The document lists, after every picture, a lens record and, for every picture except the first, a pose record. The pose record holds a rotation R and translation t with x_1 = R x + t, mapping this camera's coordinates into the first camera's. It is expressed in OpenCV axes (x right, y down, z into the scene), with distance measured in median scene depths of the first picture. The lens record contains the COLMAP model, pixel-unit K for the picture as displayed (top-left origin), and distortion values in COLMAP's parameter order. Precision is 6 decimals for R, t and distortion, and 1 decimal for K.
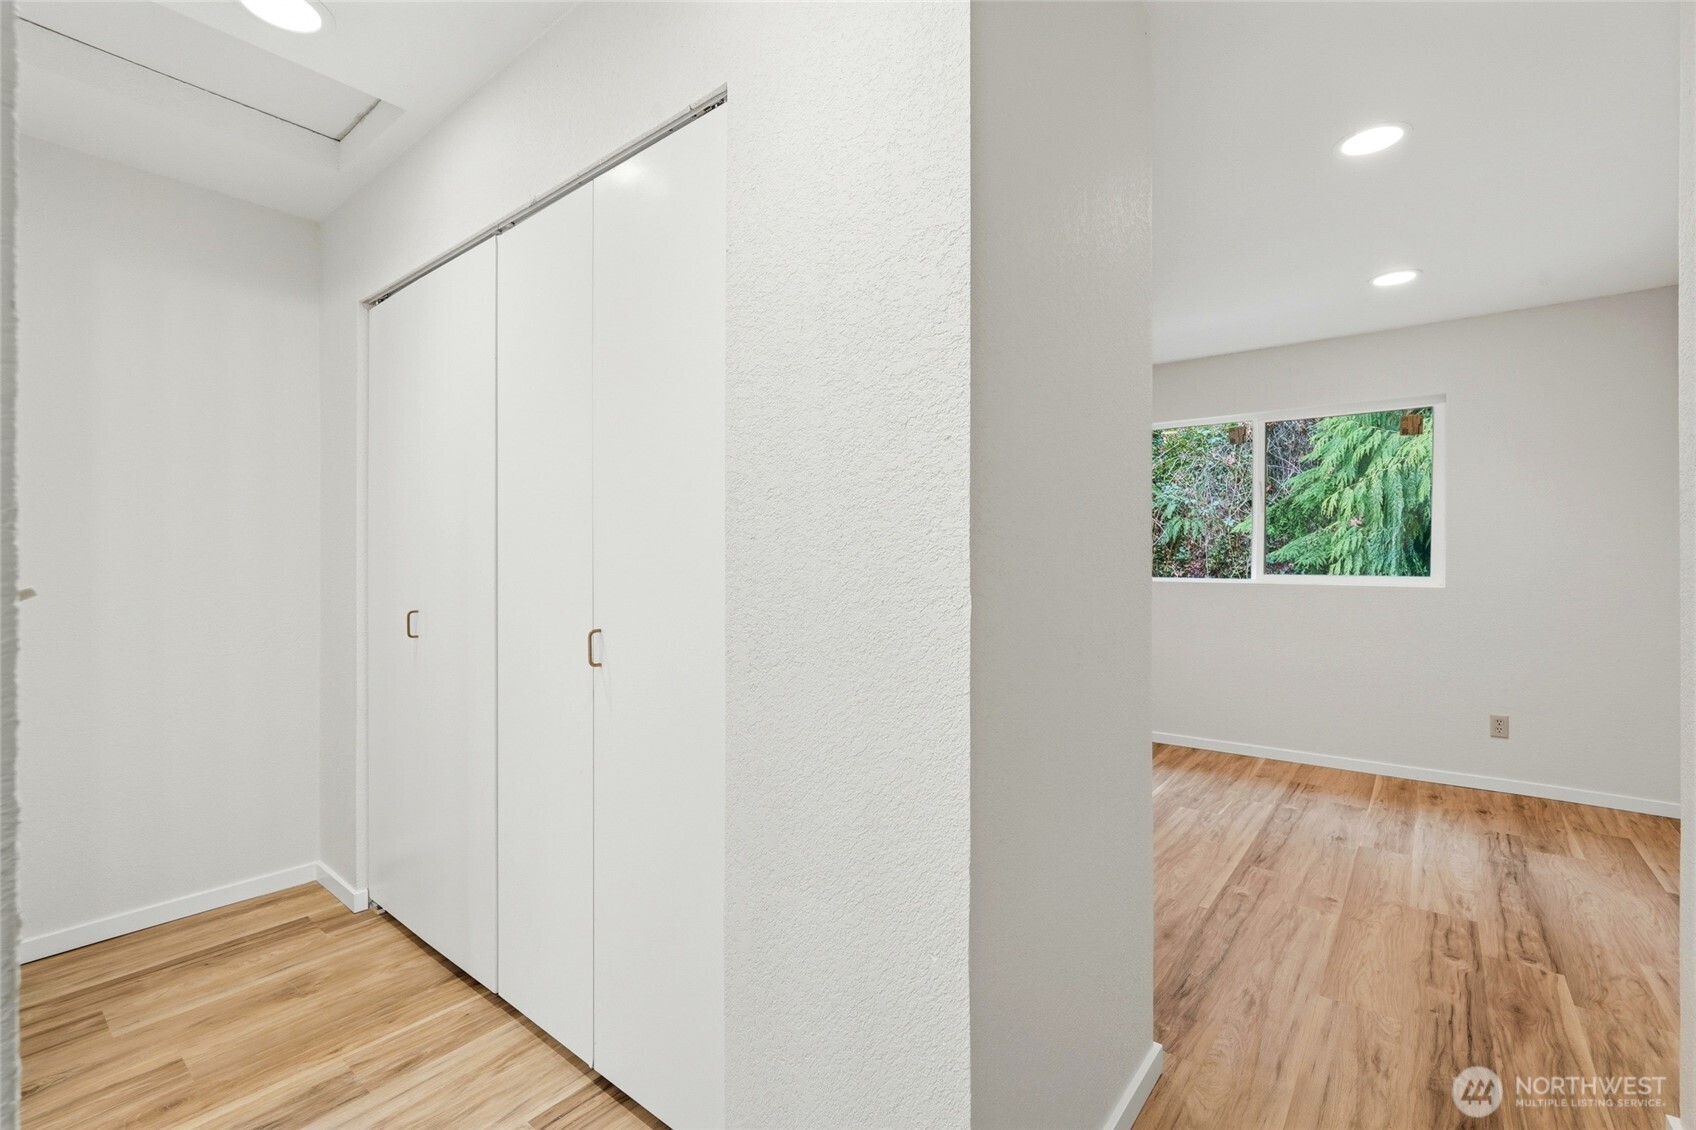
lens RADIAL K [[741.2, 0, 841.1], [0, 741.2, 567.4], [0, 0, 1]] dist [-0.004356, 0.002315]
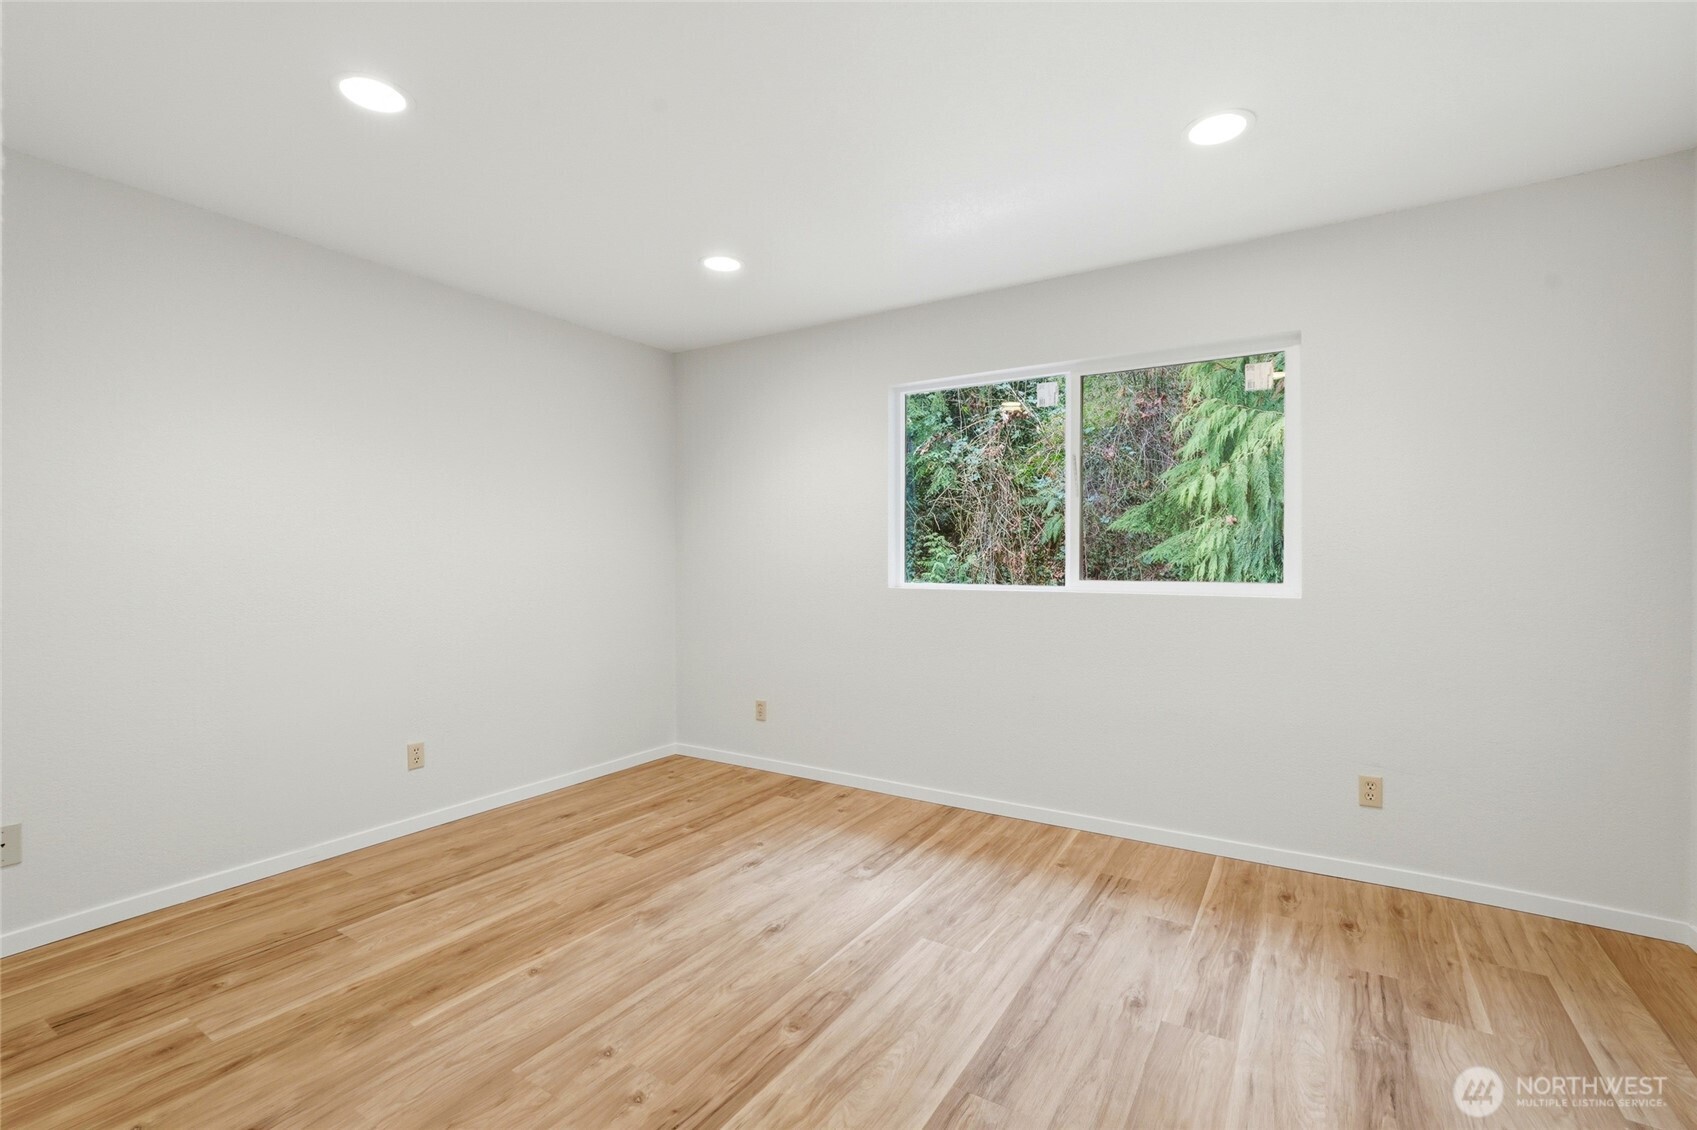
lens RADIAL K [[741.6, 0, 854.5], [0, 741.6, 565.1], [0, 0, 1]] dist [-0.004356, 0.002315]
pose [[0.993575, -0.000035, 0.113175, 0.311783], [0.000479, 0.999992, -0.003891, -0.001990], [-0.113174, 0.003920, 0.993567, 0.343011]]
